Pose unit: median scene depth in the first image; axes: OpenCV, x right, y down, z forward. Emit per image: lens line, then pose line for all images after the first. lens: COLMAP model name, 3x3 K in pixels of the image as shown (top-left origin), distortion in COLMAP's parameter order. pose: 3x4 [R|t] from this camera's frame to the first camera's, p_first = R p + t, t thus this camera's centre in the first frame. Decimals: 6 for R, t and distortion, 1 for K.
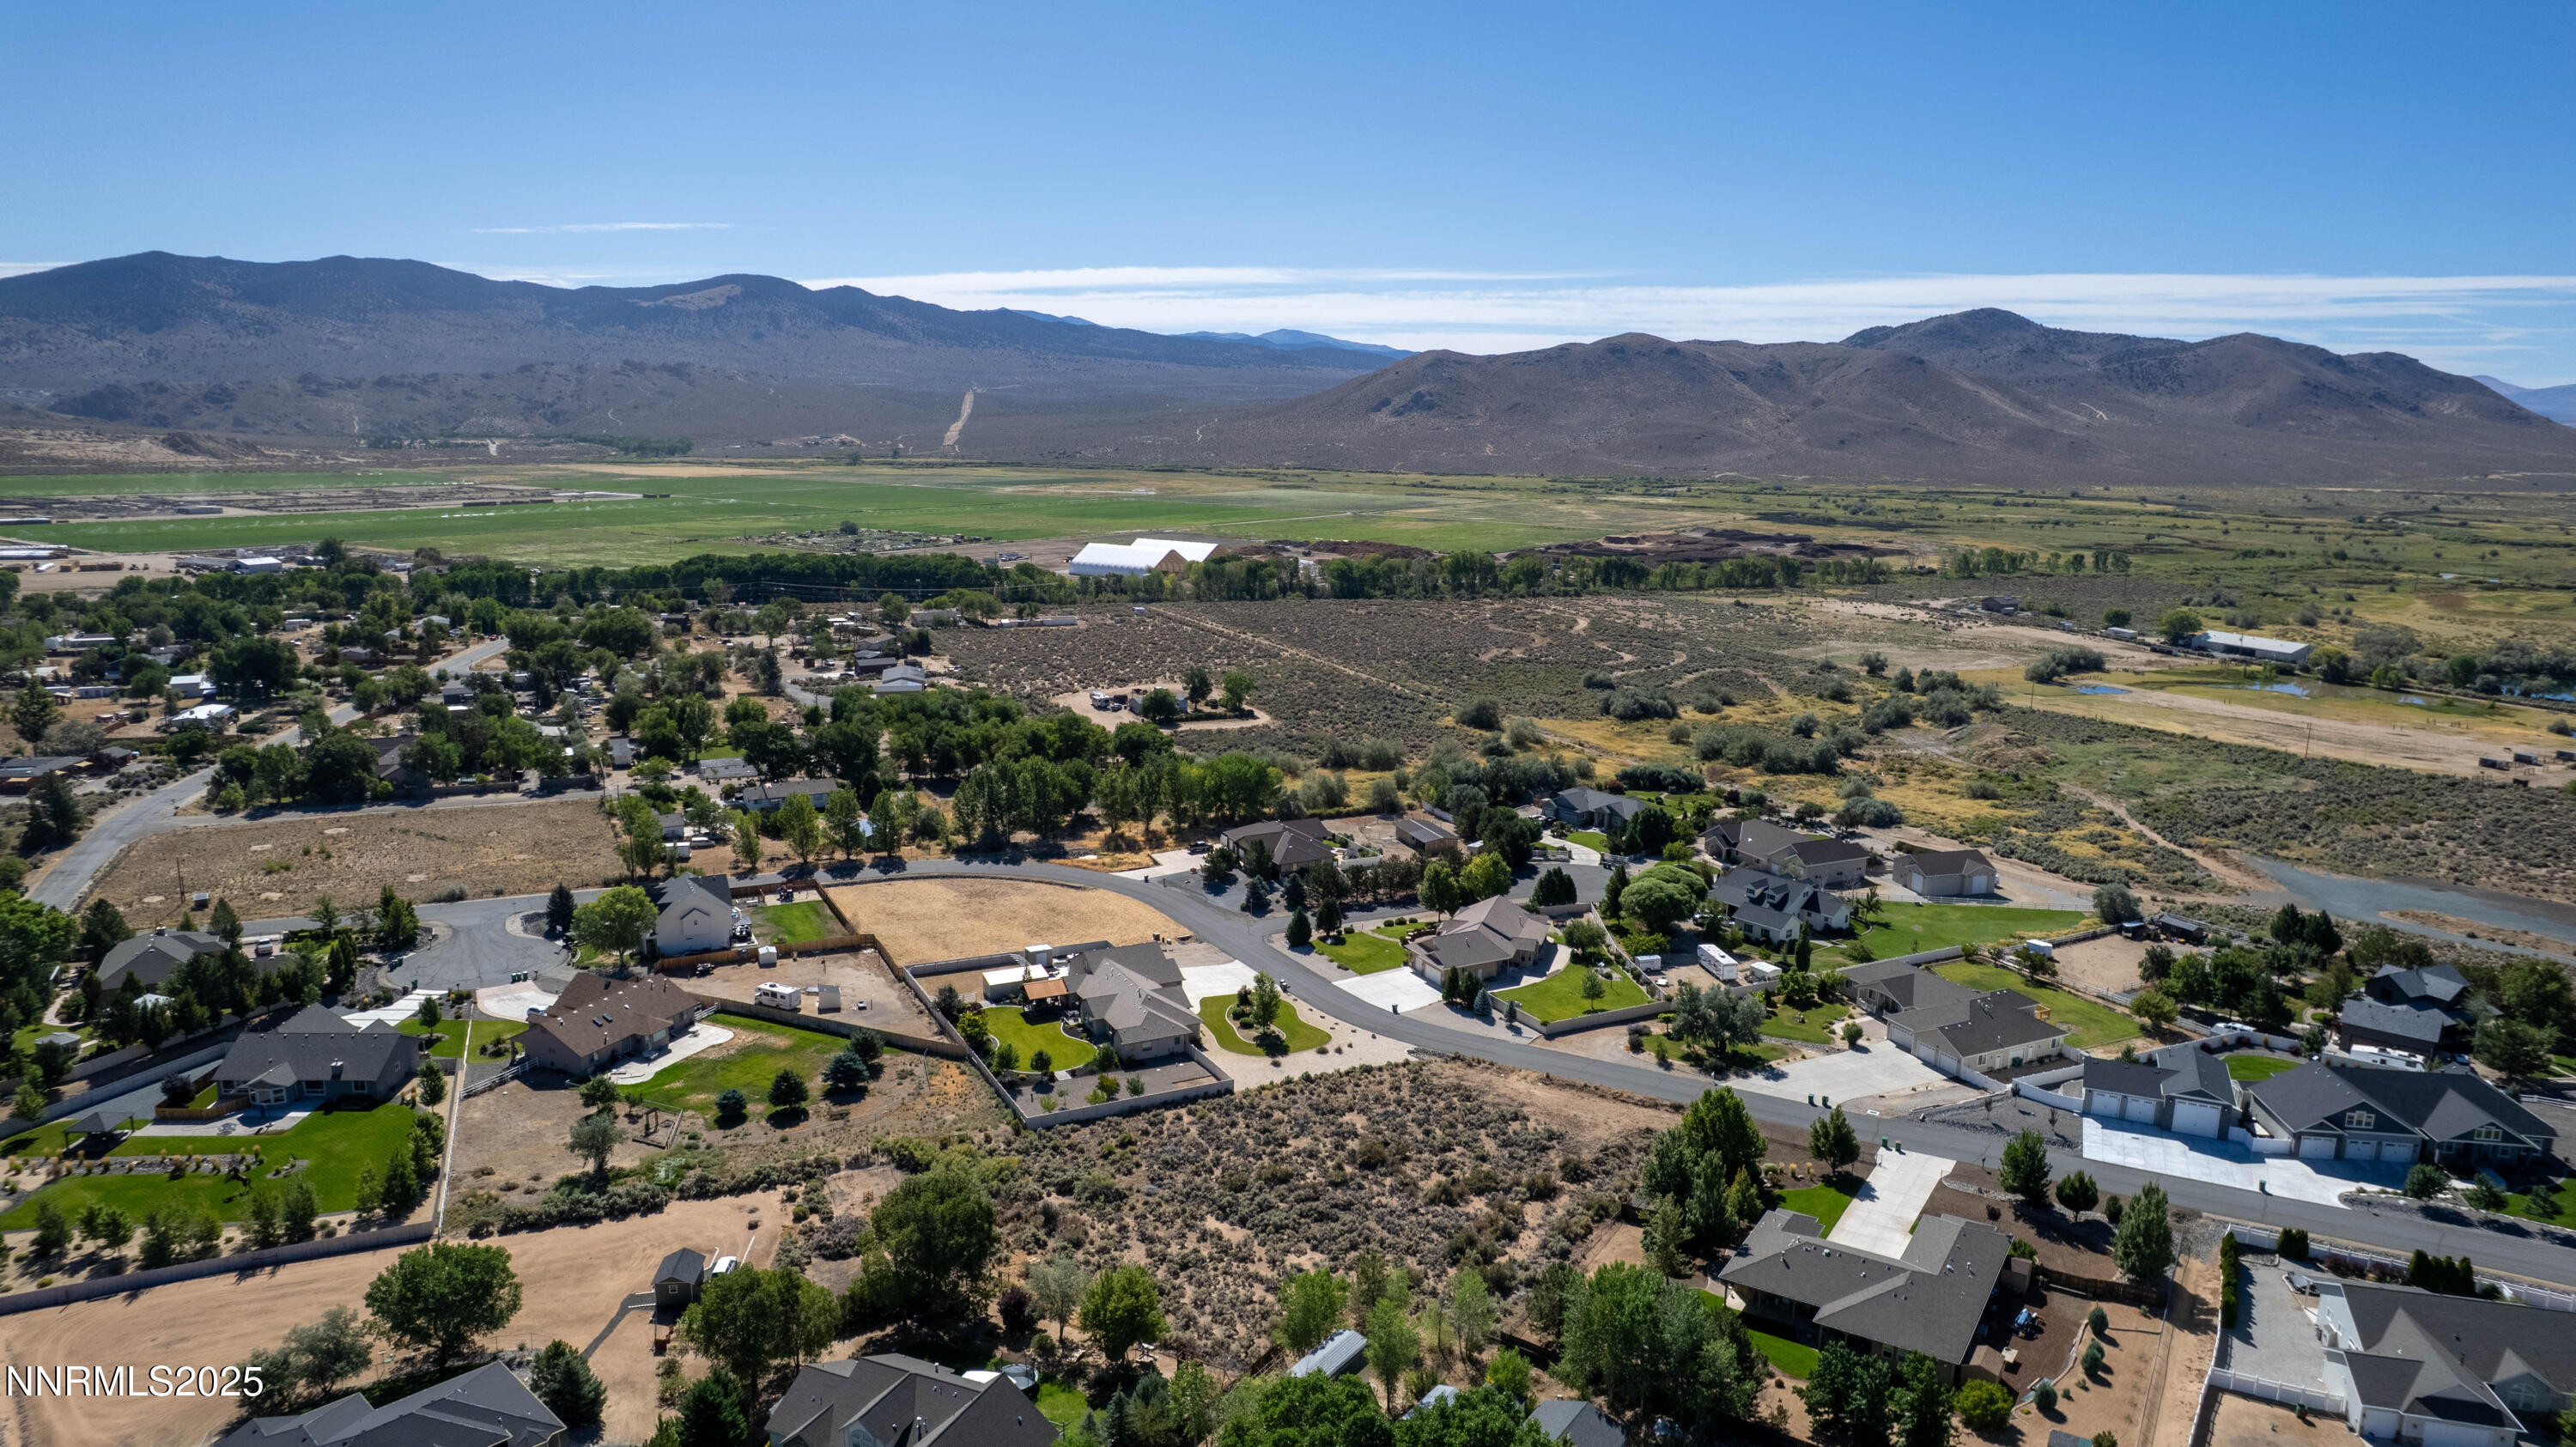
lens RADIAL K [[1649.9, 0, 1298.1], [0, 1649.9, 731.0], [0, 0, 1]] dist [-0.075371, 0.068617]
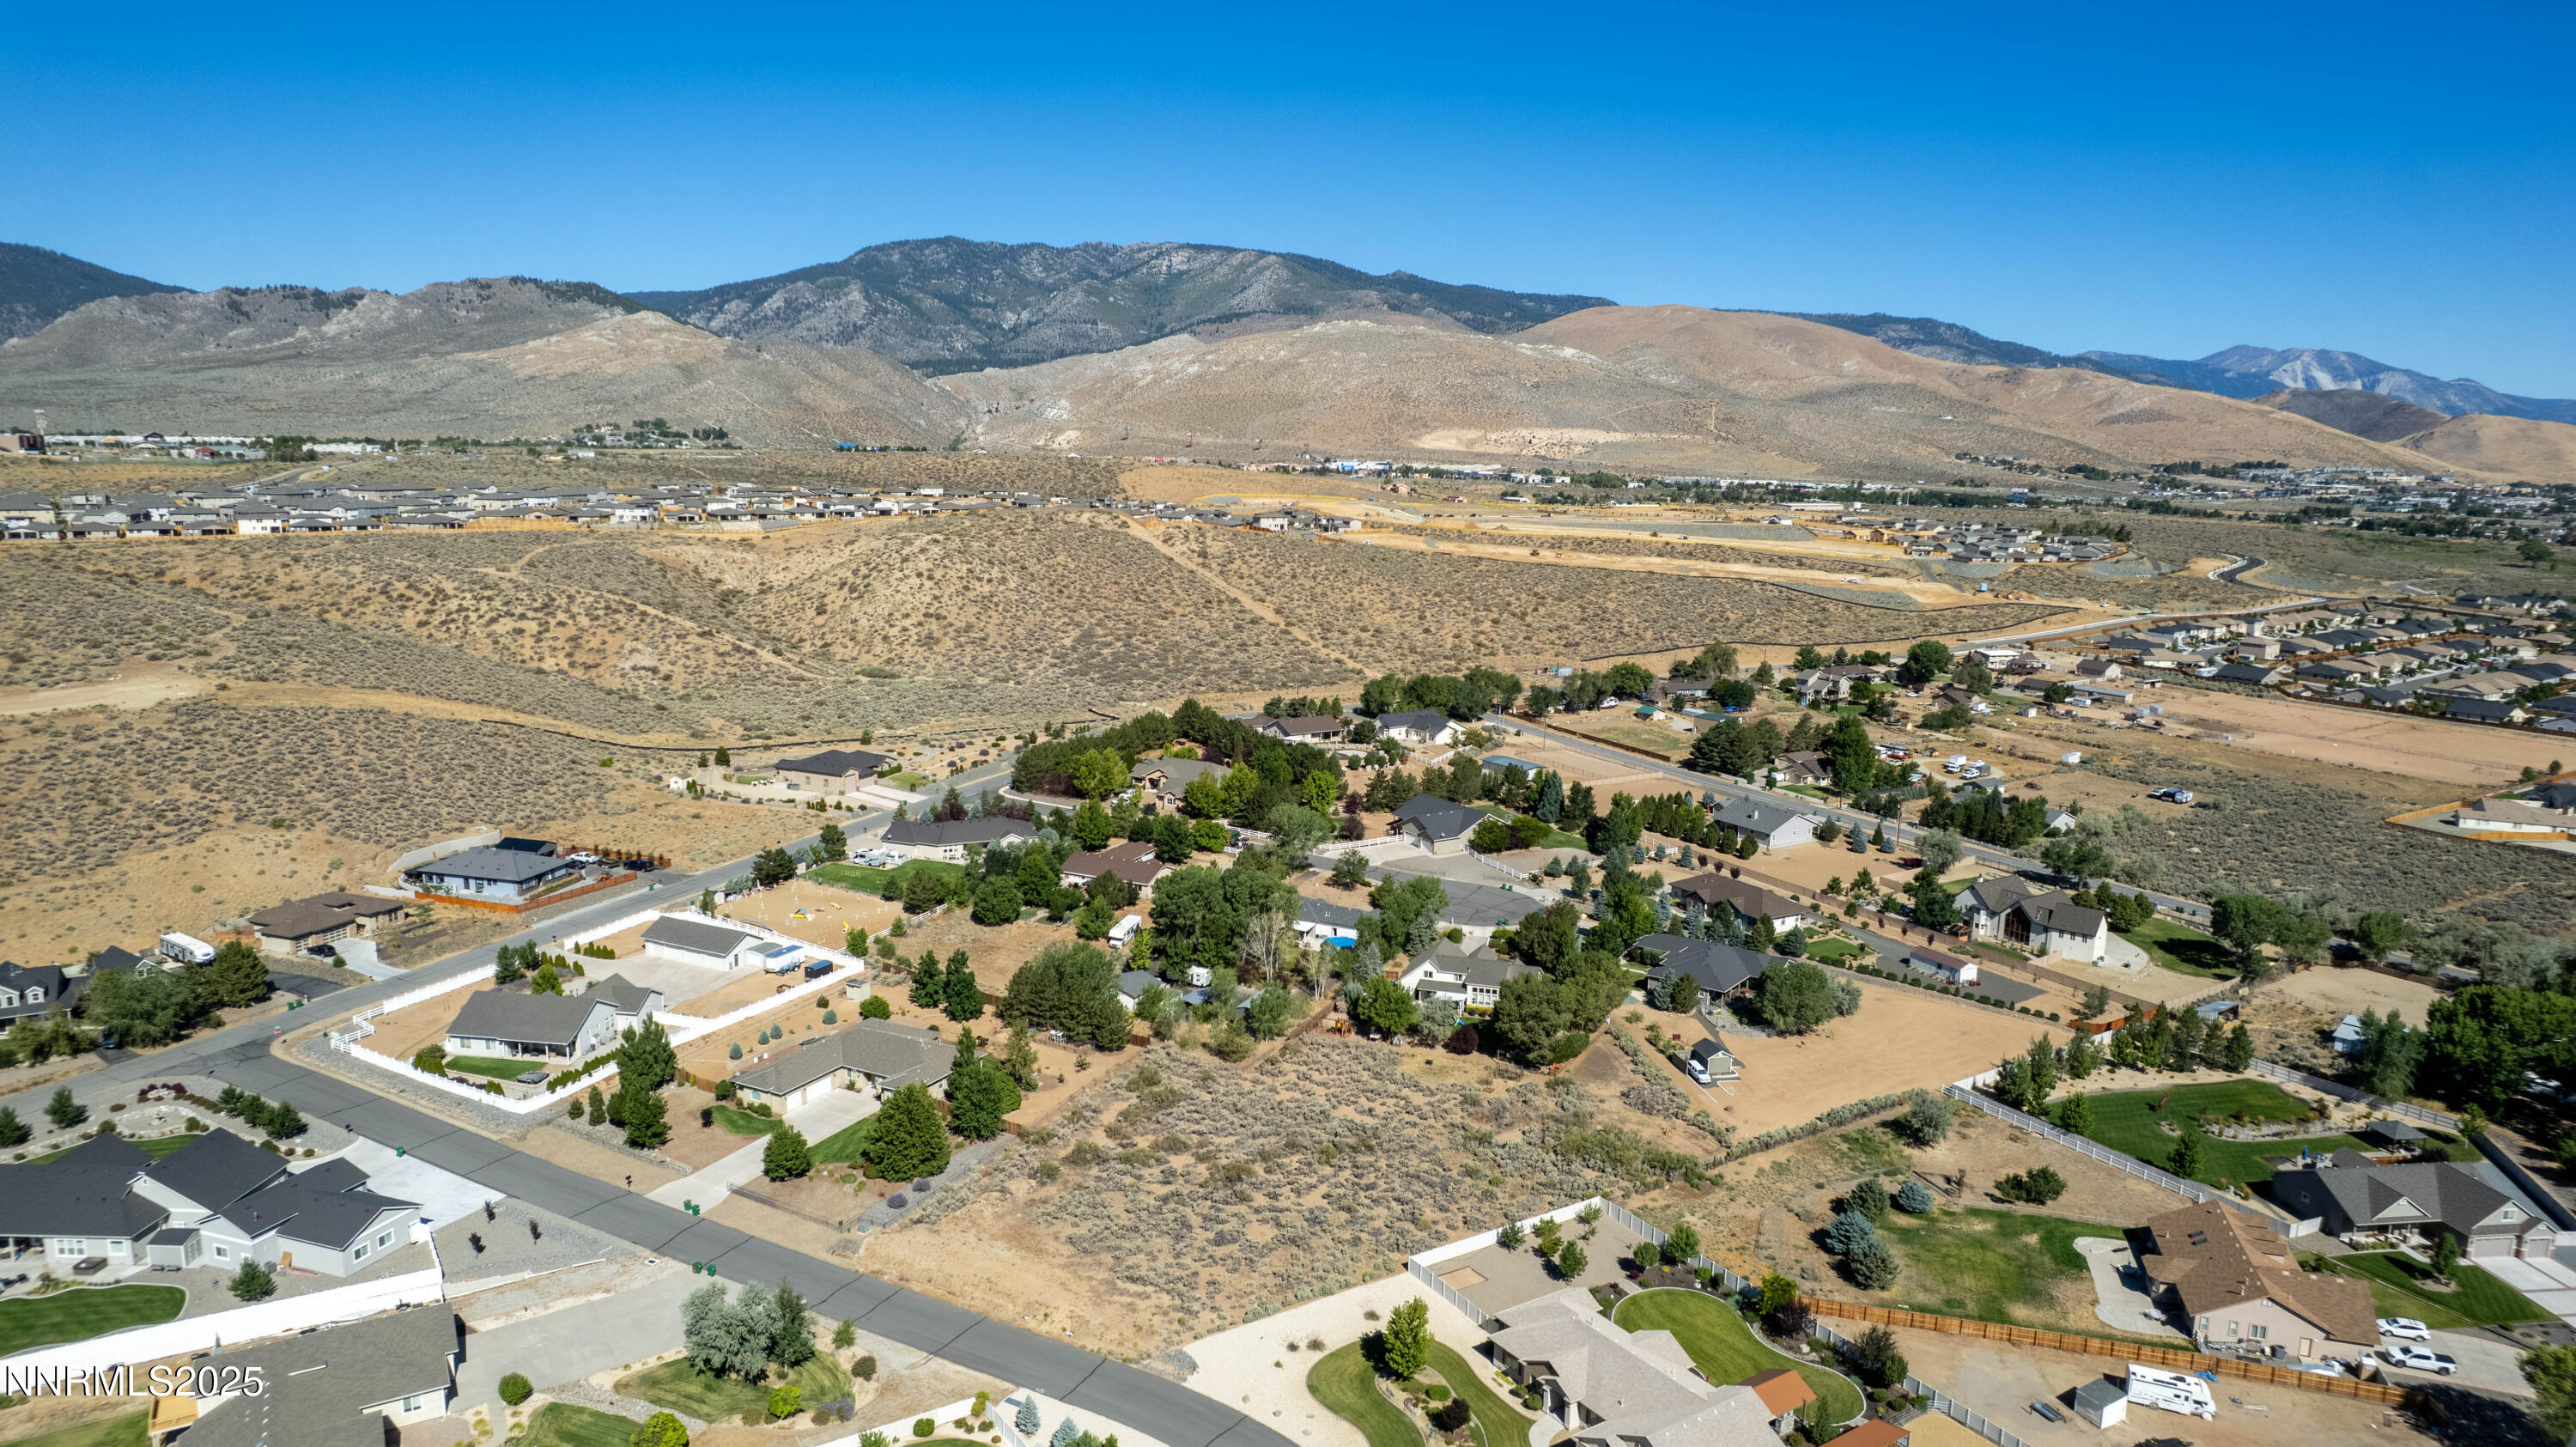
lens RADIAL K [[1649.9, 0, 1294.3], [0, 1649.9, 725.1], [0, 0, 1]] dist [-0.075371, 0.068617]
pose [[-0.994702, -0.012077, -0.102091, 0.036661], [-0.048710, 0.929890, 0.364597, -0.116572], [0.090530, 0.367639, -0.925552, 0.570820]]
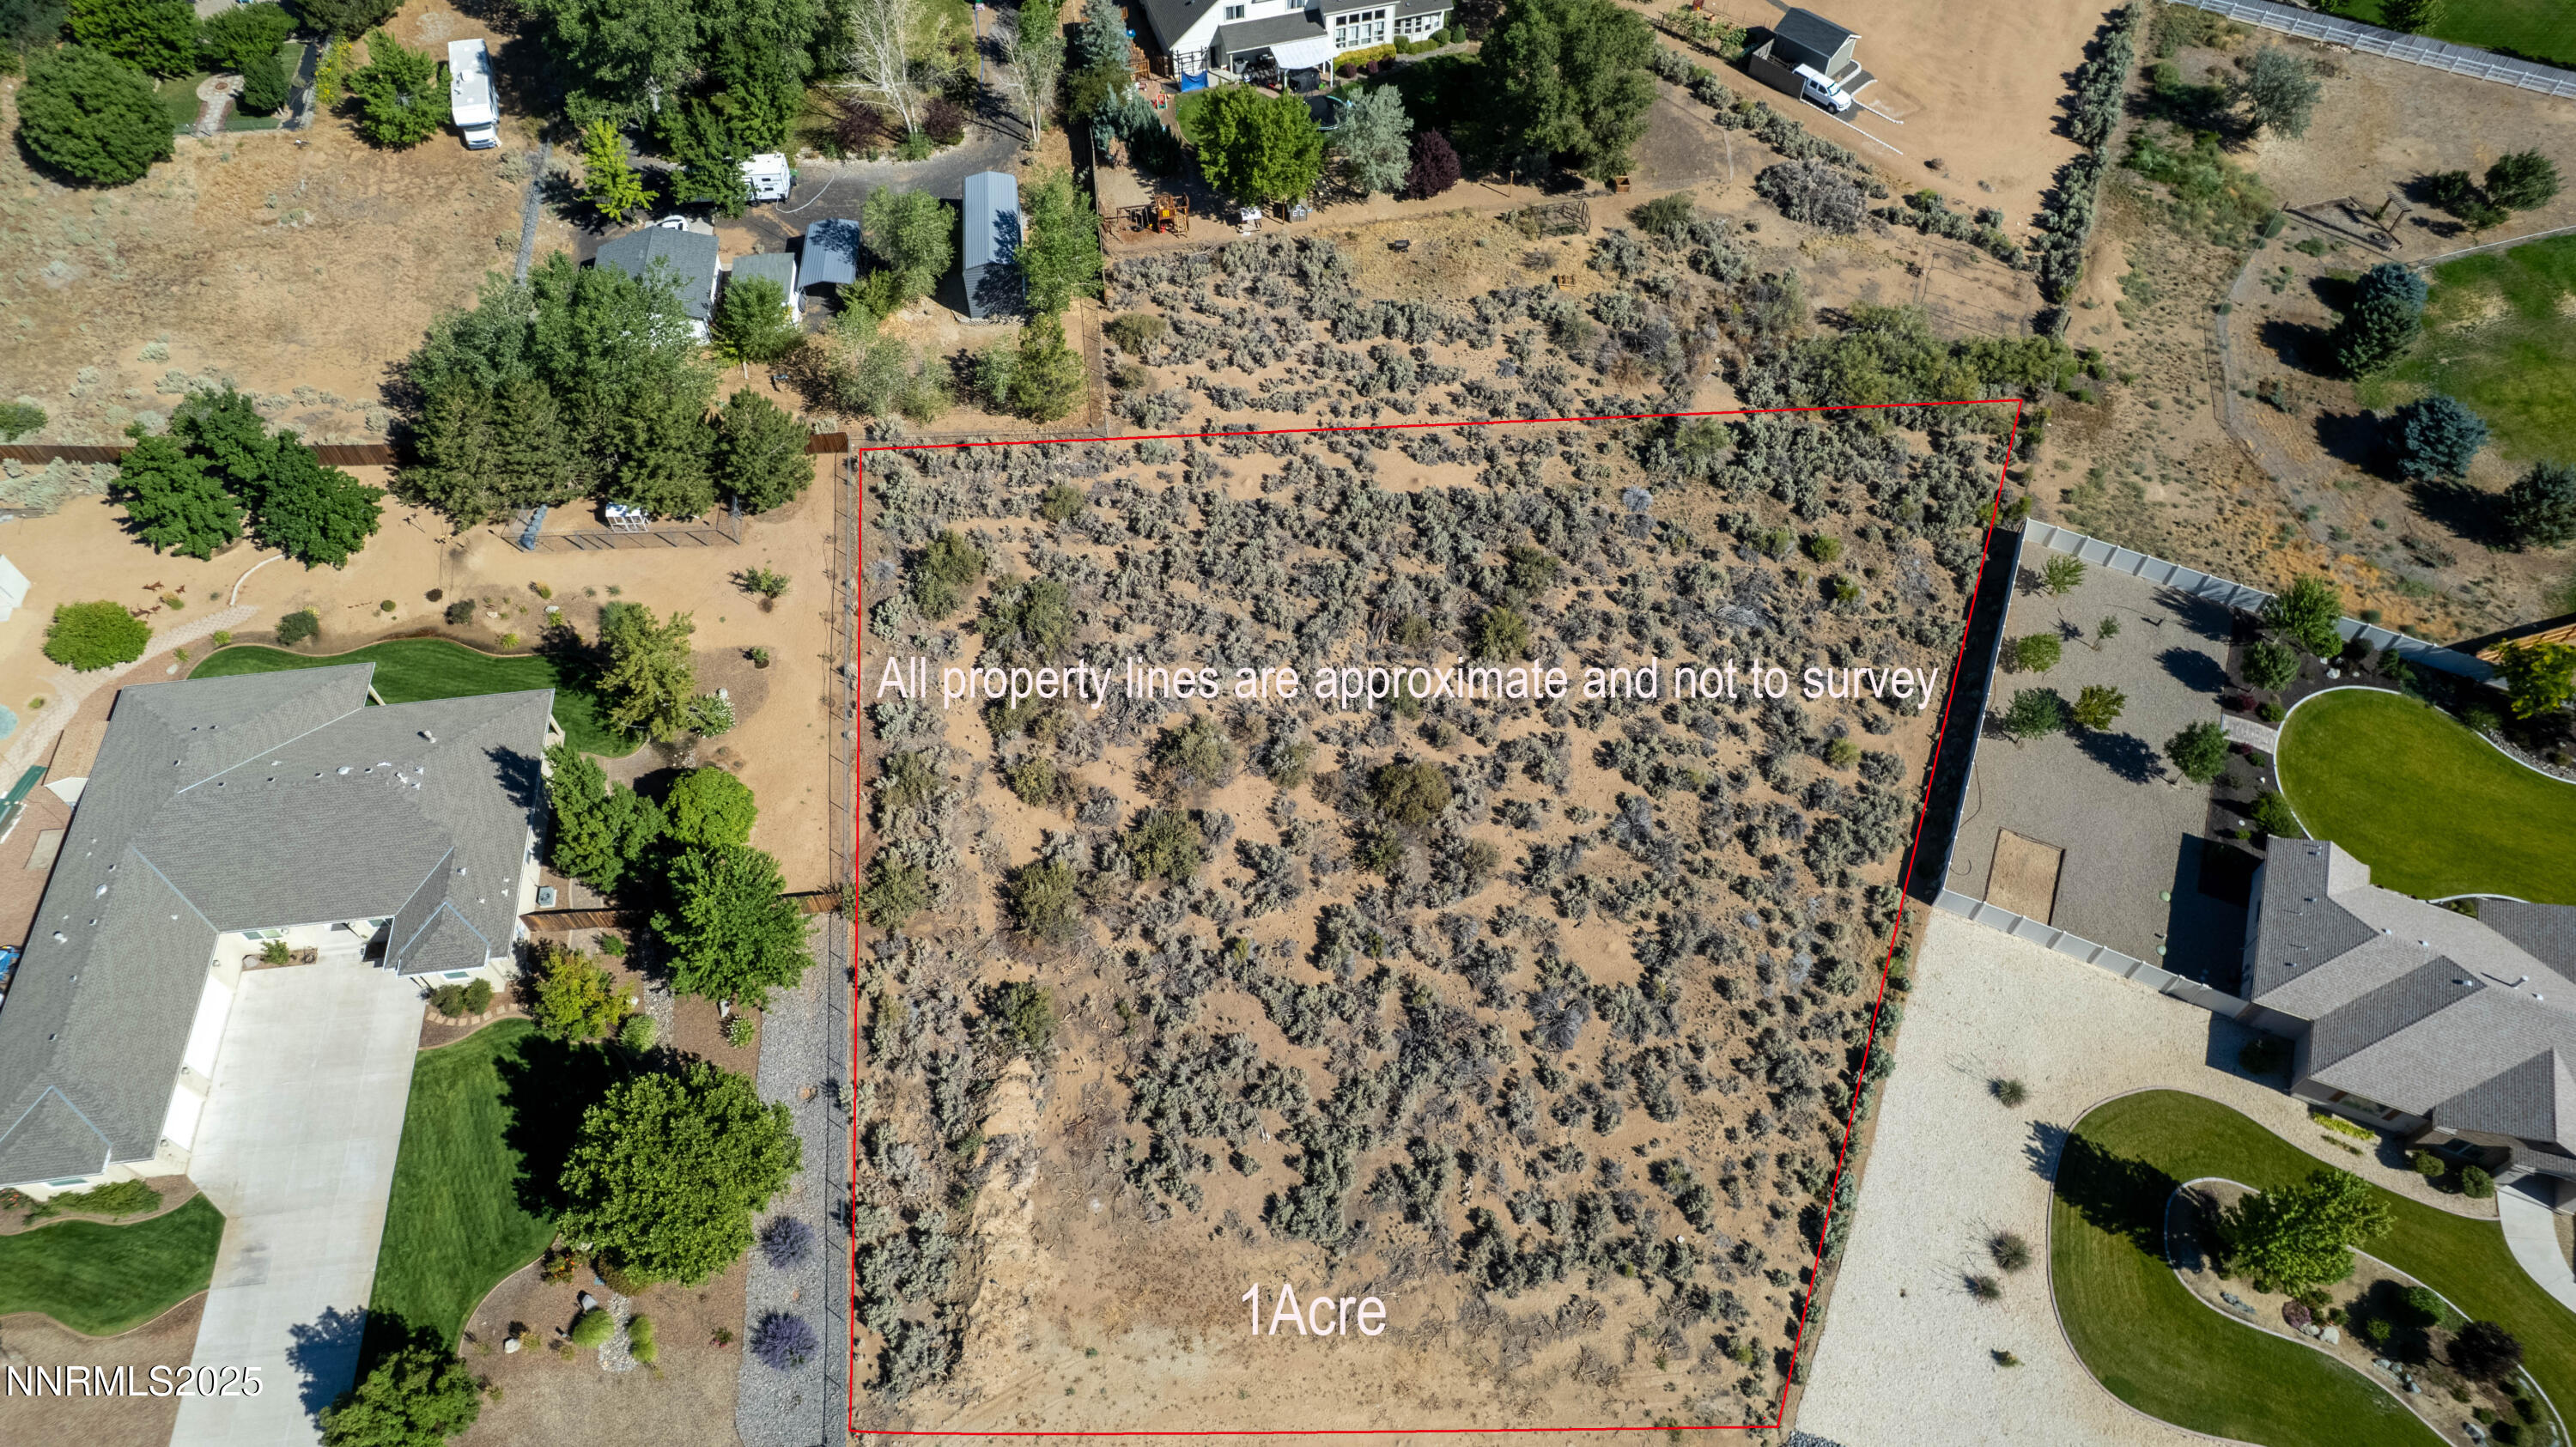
lens RADIAL K [[1649.9, 0, 1299.5], [0, 1649.9, 736.8], [0, 0, 1]] dist [-0.075371, 0.068617]
pose [[-0.771213, 0.512601, -0.377453, 0.071309], [-0.137326, 0.445010, 0.884934, -0.044414], [0.621588, 0.734307, -0.272804, 0.337544]]
